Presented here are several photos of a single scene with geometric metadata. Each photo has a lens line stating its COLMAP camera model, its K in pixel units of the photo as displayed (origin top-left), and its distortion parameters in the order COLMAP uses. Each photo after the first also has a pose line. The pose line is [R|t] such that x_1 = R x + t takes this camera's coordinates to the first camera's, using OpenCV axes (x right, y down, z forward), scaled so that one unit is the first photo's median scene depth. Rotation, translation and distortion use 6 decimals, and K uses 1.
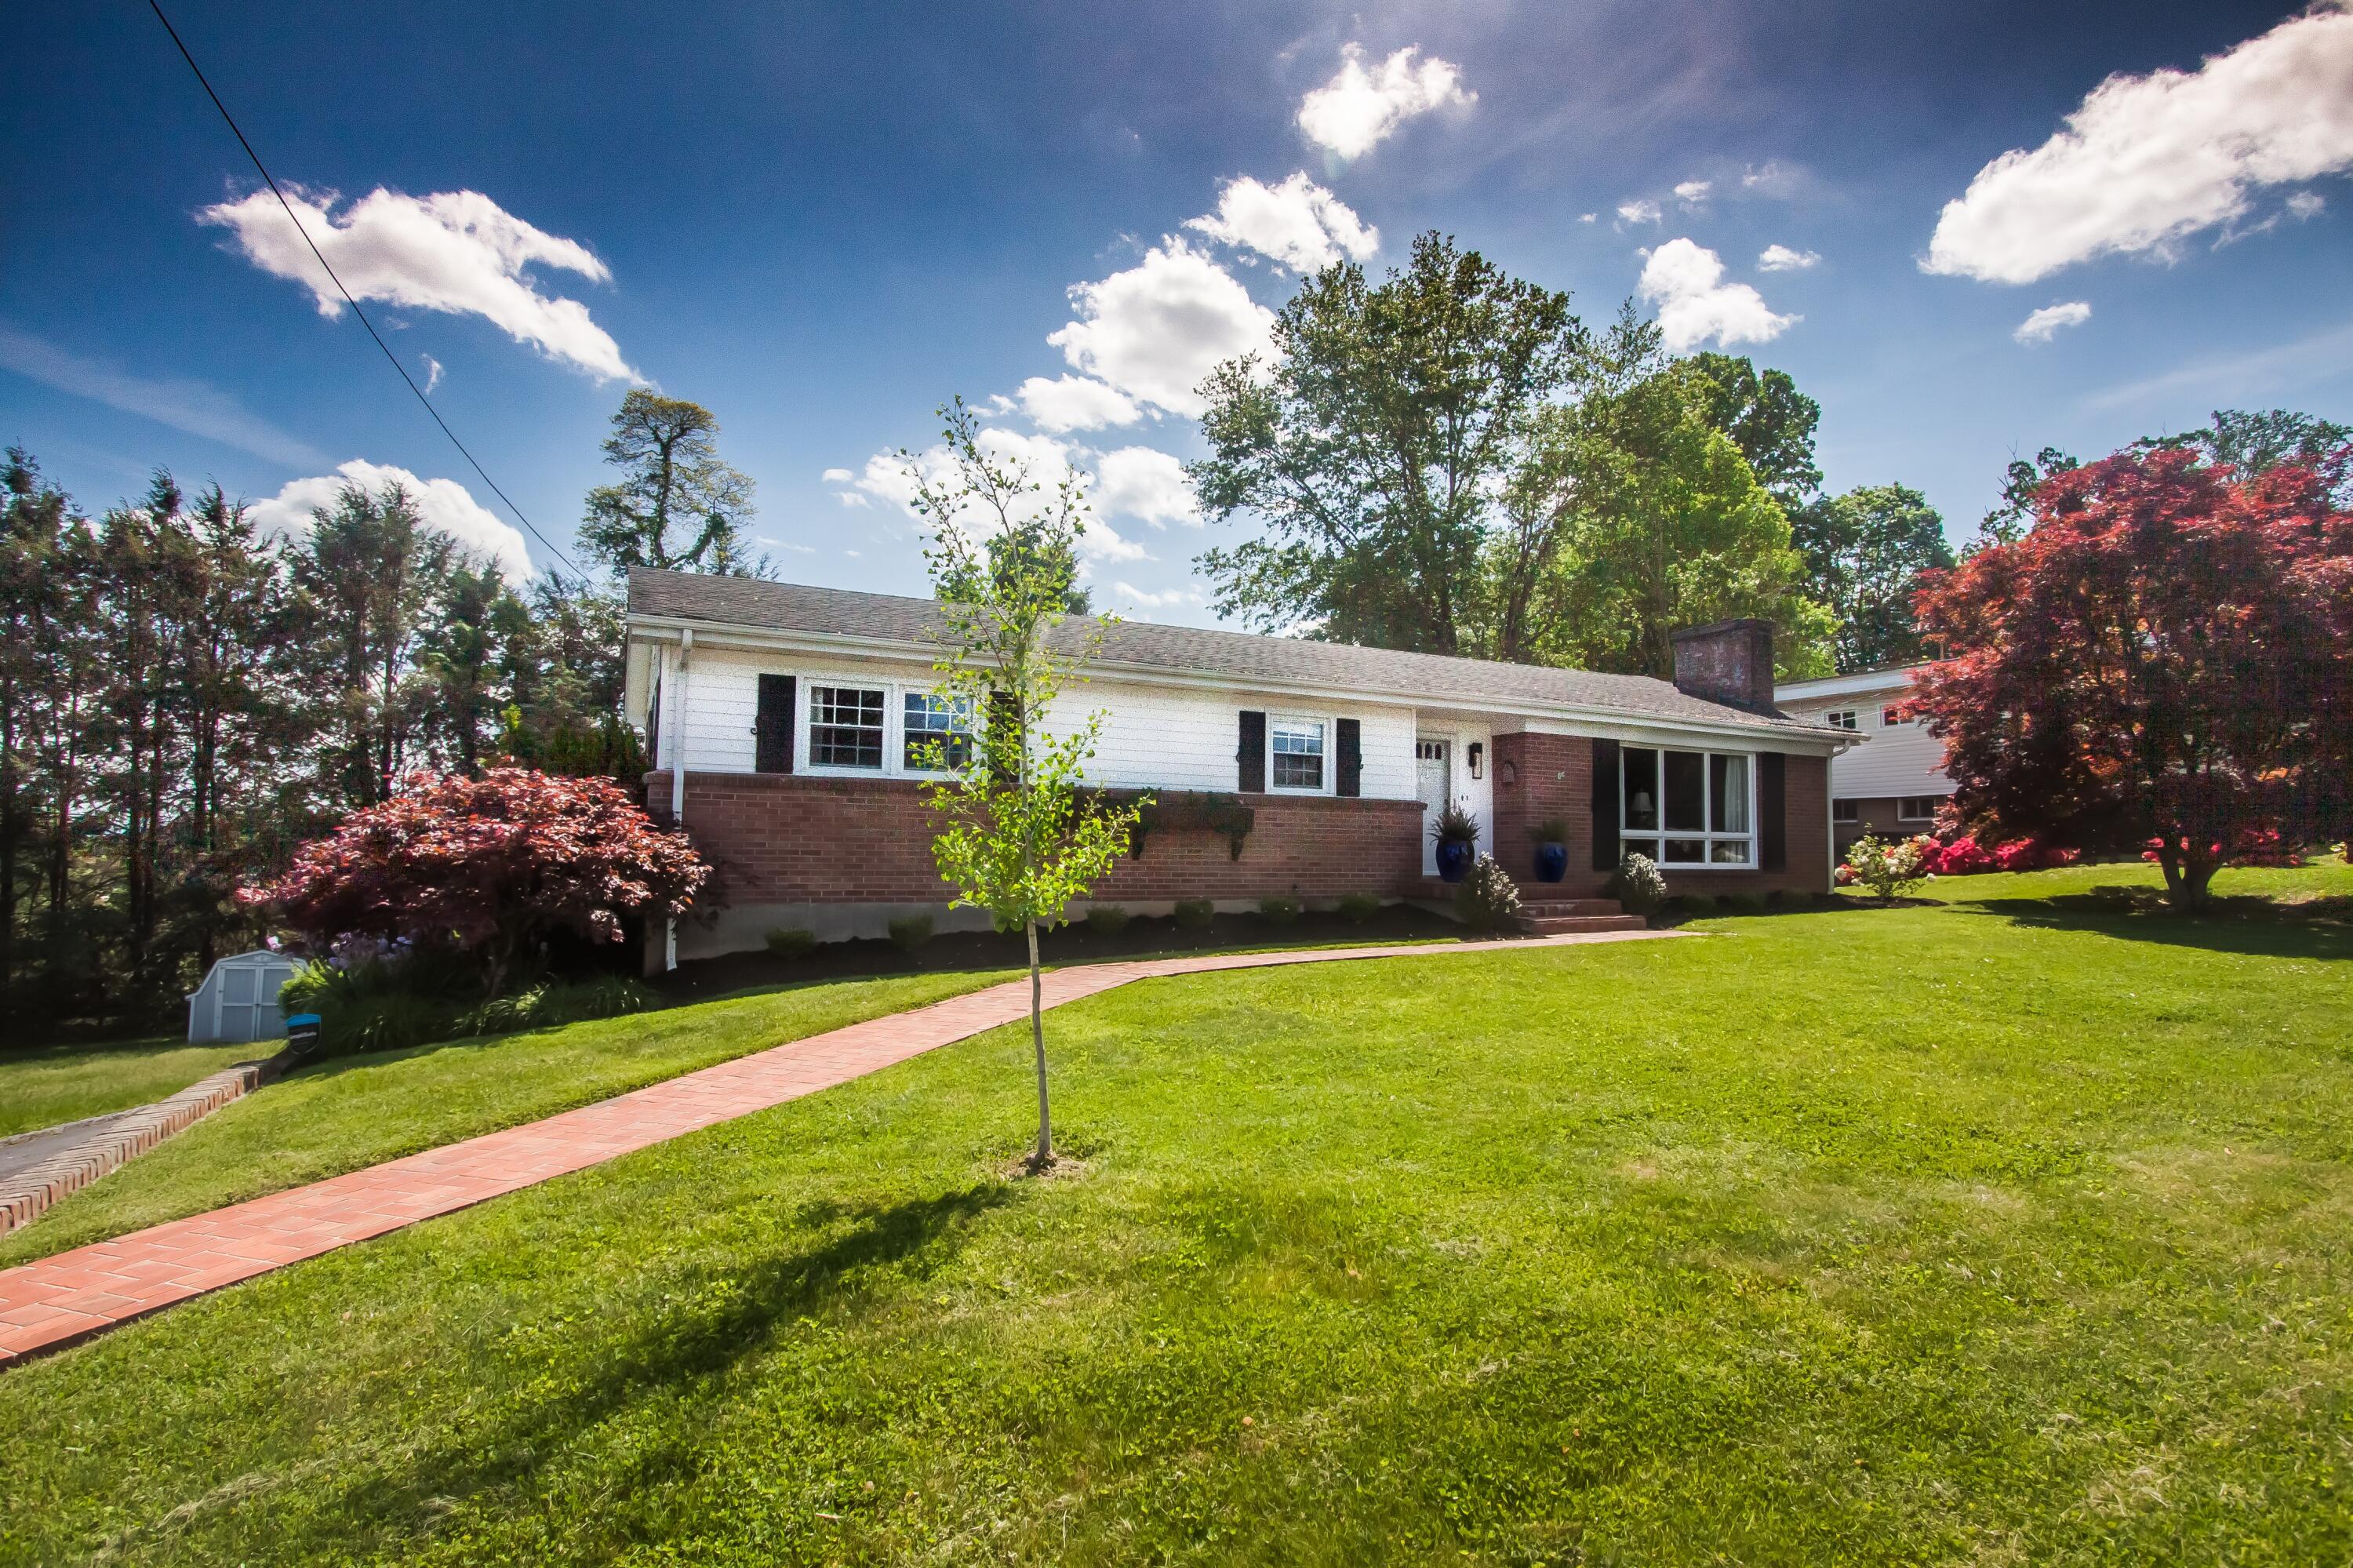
lens RADIAL K [[1154.3, 0, 1238.1], [0, 1154.3, 803.6], [0, 0, 1]] dist [-0.015670, 0.001763]
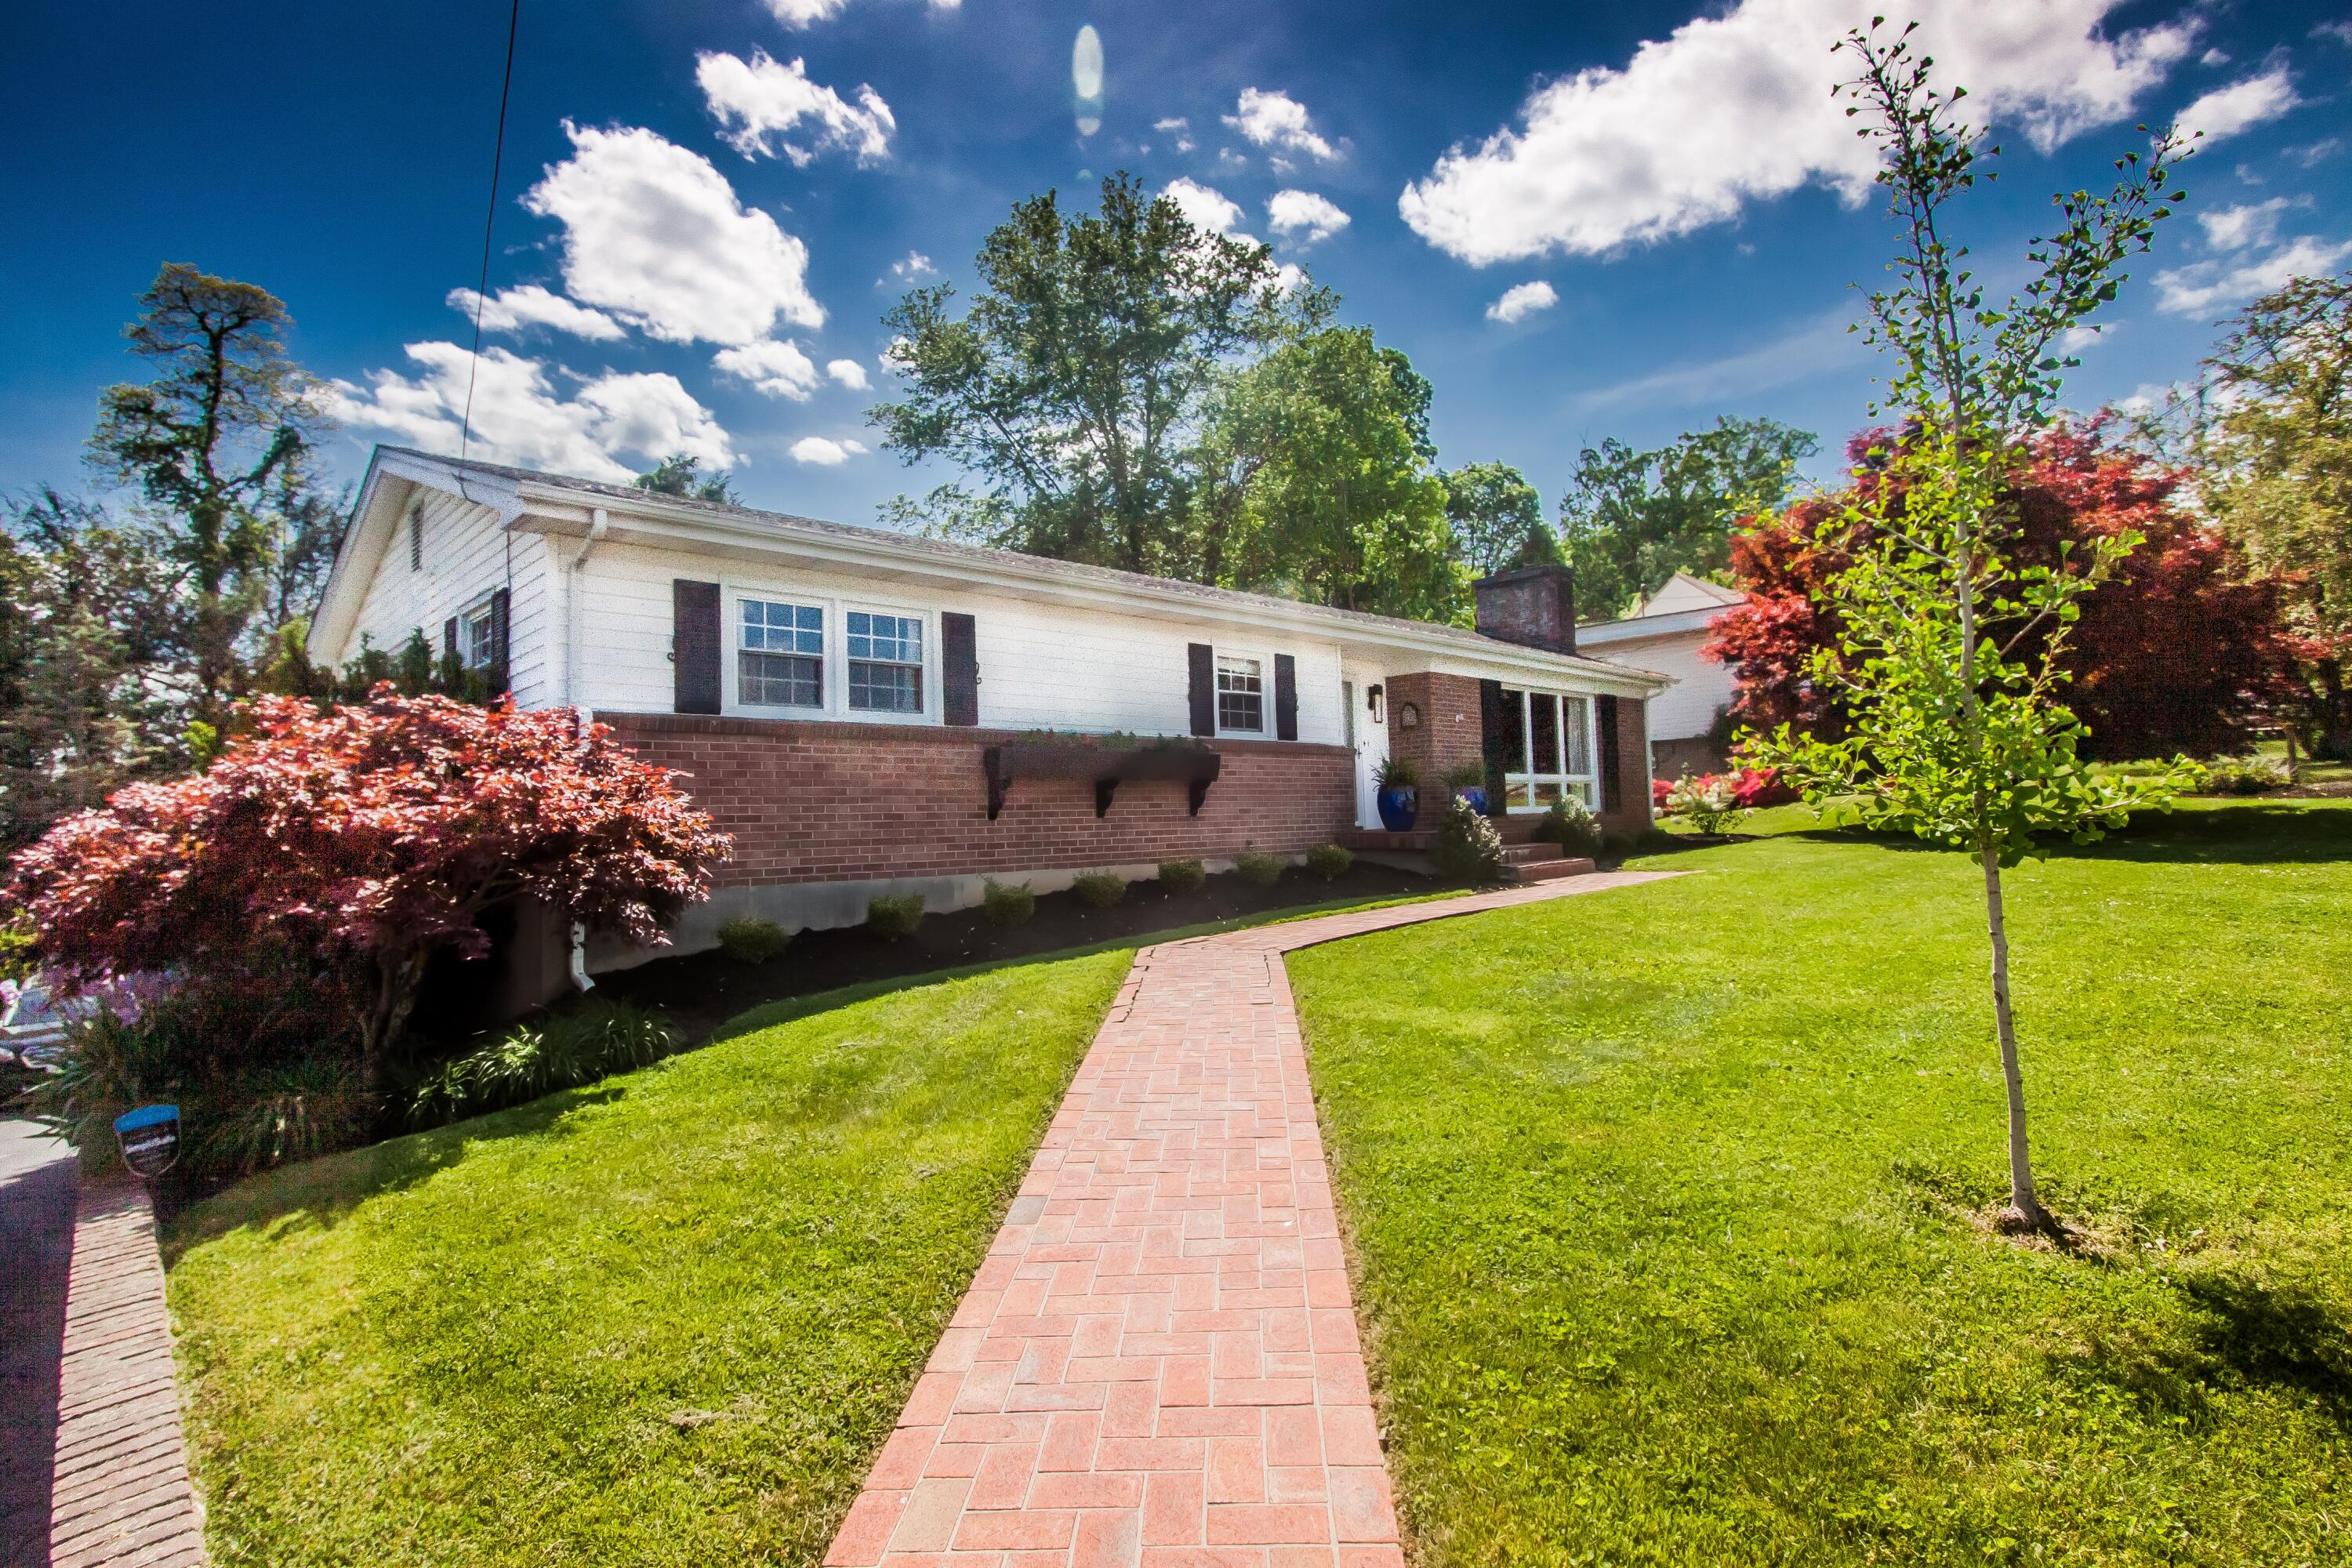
lens RADIAL K [[1153.8, 0, 1136.9], [0, 1153.8, 791.2], [0, 0, 1]] dist [-0.015670, 0.001763]
pose [[0.965156, -0.028939, 0.260070, -0.096150], [0.024704, 0.999504, 0.019539, 0.004674], [-0.260506, -0.012434, 0.965392, 0.062128]]
